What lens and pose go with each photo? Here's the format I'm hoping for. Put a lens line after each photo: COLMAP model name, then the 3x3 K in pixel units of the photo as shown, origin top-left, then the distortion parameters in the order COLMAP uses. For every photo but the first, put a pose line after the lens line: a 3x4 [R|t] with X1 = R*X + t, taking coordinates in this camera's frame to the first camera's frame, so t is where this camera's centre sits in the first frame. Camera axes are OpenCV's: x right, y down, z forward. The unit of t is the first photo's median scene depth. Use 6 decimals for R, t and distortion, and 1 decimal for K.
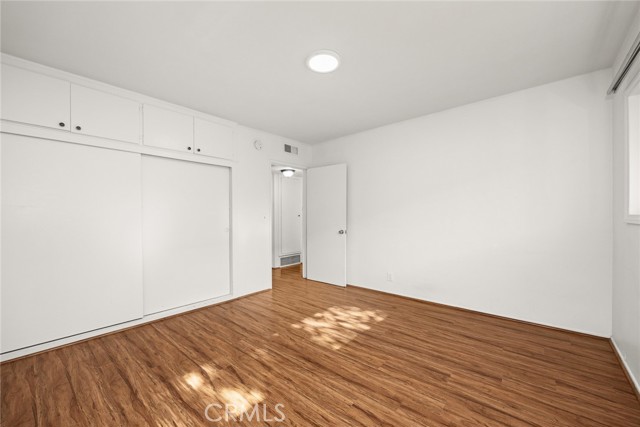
lens RADIAL K [[247.1, 0, 320.7], [0, 247.1, 214.2], [0, 0, 1]] dist [0.005986, -0.000860]
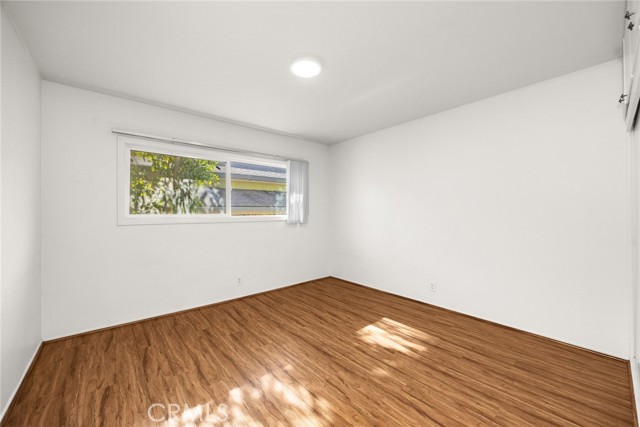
lens RADIAL K [[247.1, 0, 320.1], [0, 247.1, 213.0], [0, 0, 1]] dist [0.005986, -0.000860]
pose [[-0.986615, 0.013671, 0.162493, -0.215905], [0.013111, 0.999904, -0.004517, -0.039093], [-0.162539, -0.002326, -0.986699, 2.082288]]
